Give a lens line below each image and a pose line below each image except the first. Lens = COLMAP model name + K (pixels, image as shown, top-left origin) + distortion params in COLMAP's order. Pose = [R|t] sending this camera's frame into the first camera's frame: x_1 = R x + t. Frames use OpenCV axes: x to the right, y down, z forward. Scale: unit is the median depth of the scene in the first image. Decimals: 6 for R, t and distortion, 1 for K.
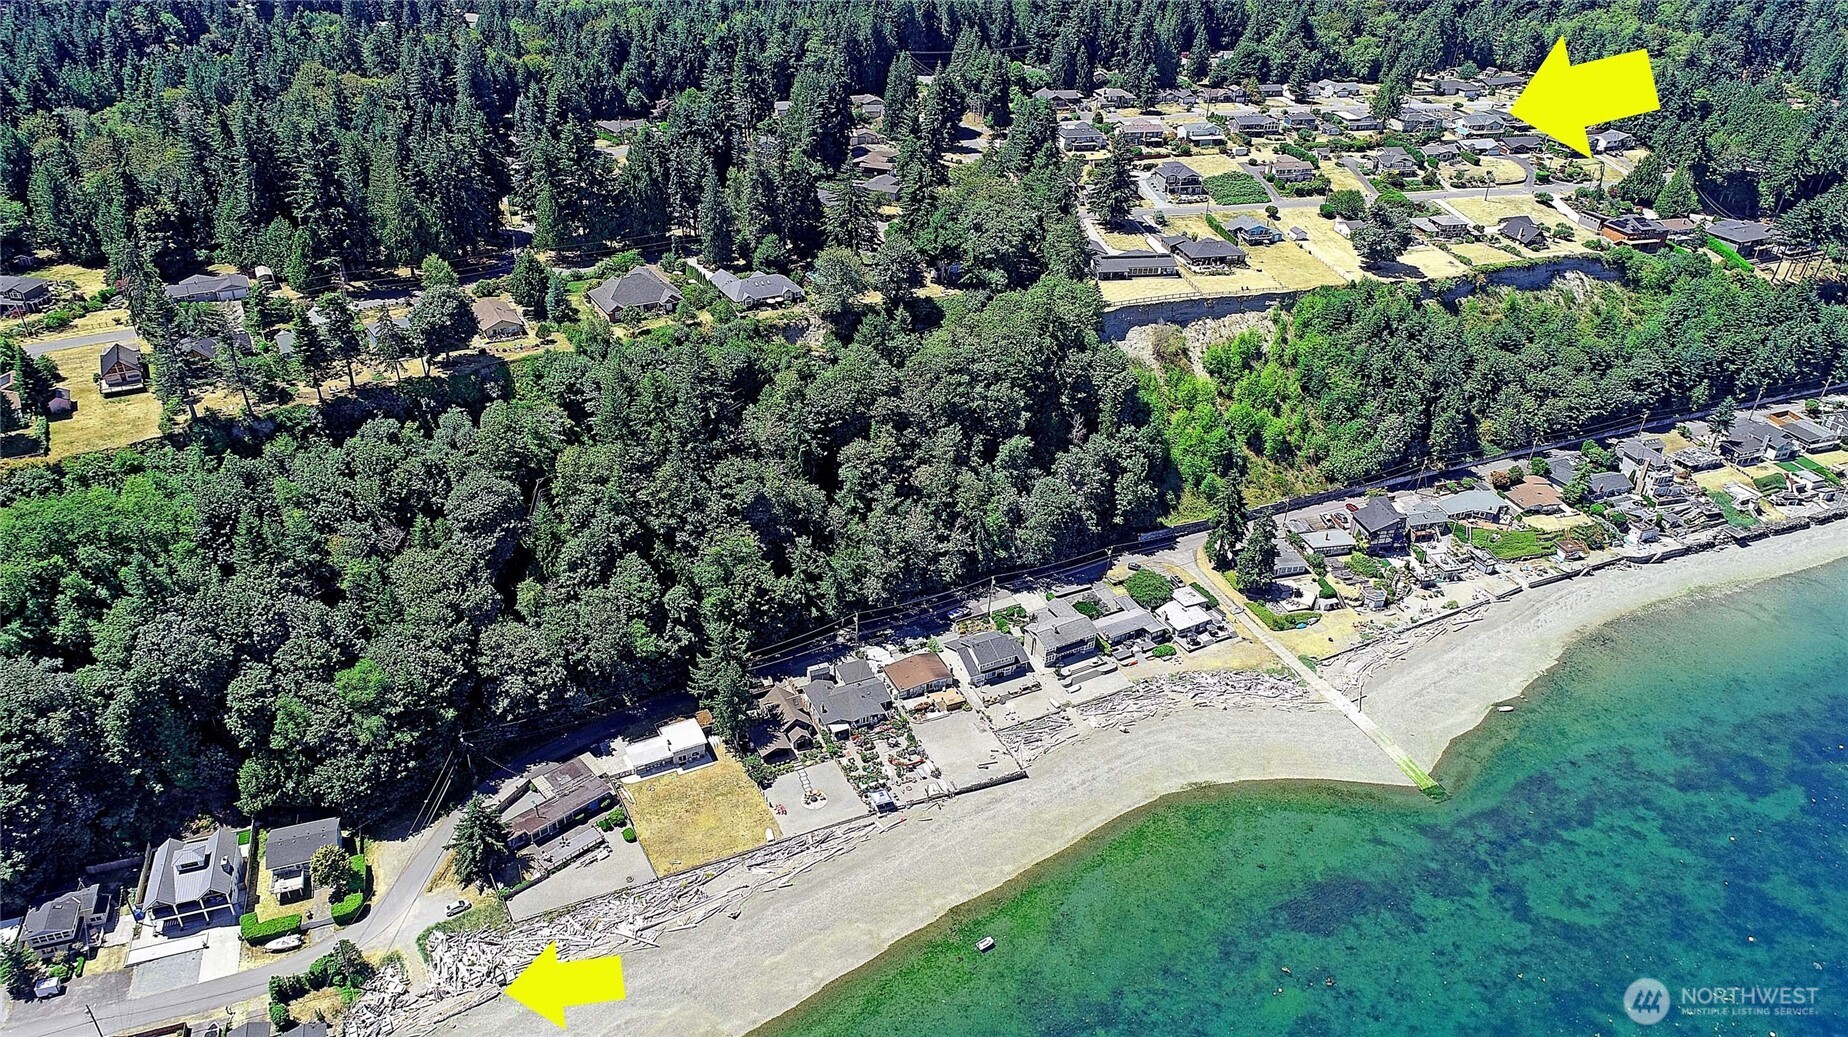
lens RADIAL K [[1326.4, 0, 924.0], [0, 1326.4, 518.5], [0, 0, 1]] dist [0.033186, -0.012790]
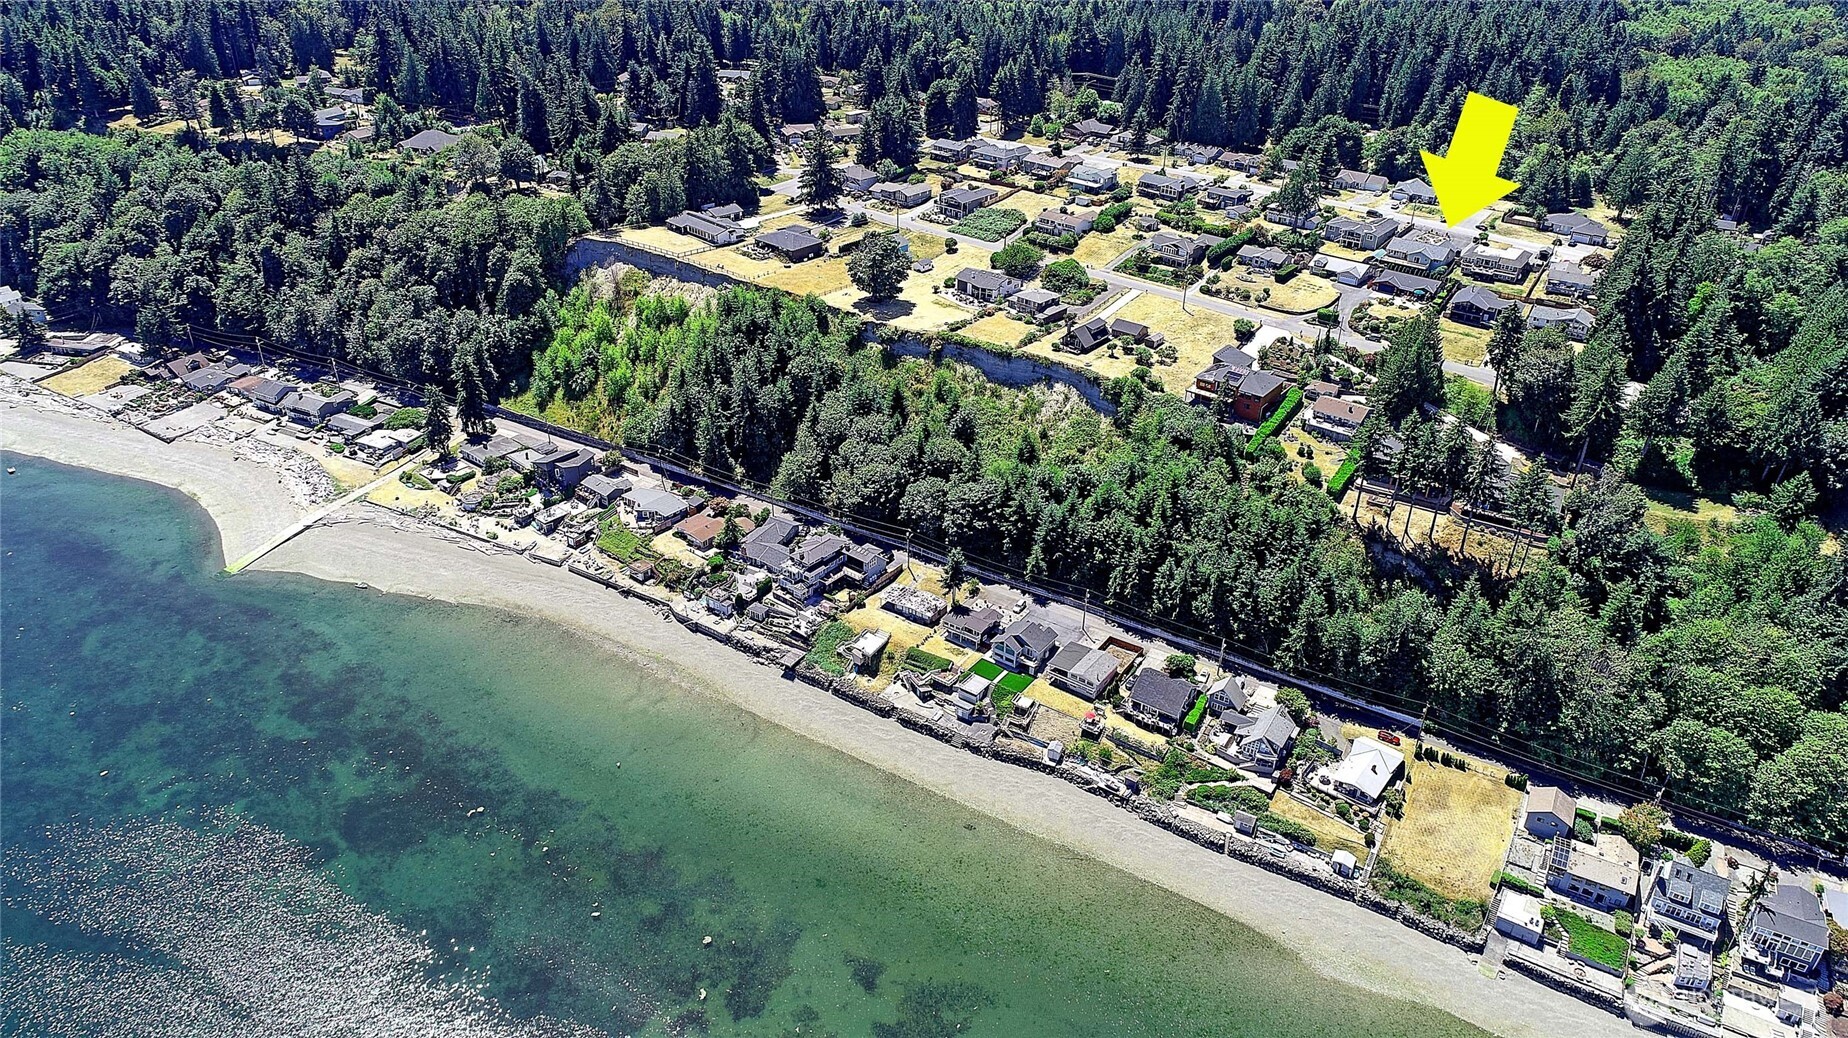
lens RADIAL K [[1326.4, 0, 924.0], [0, 1326.4, 519.0], [0, 0, 1]] dist [0.033186, -0.012790]
pose [[0.523148, 0.382047, -0.761811, 1.511294], [-0.408946, 0.896790, 0.168909, -0.295884], [0.747716, 0.223175, 0.625391, 0.622530]]
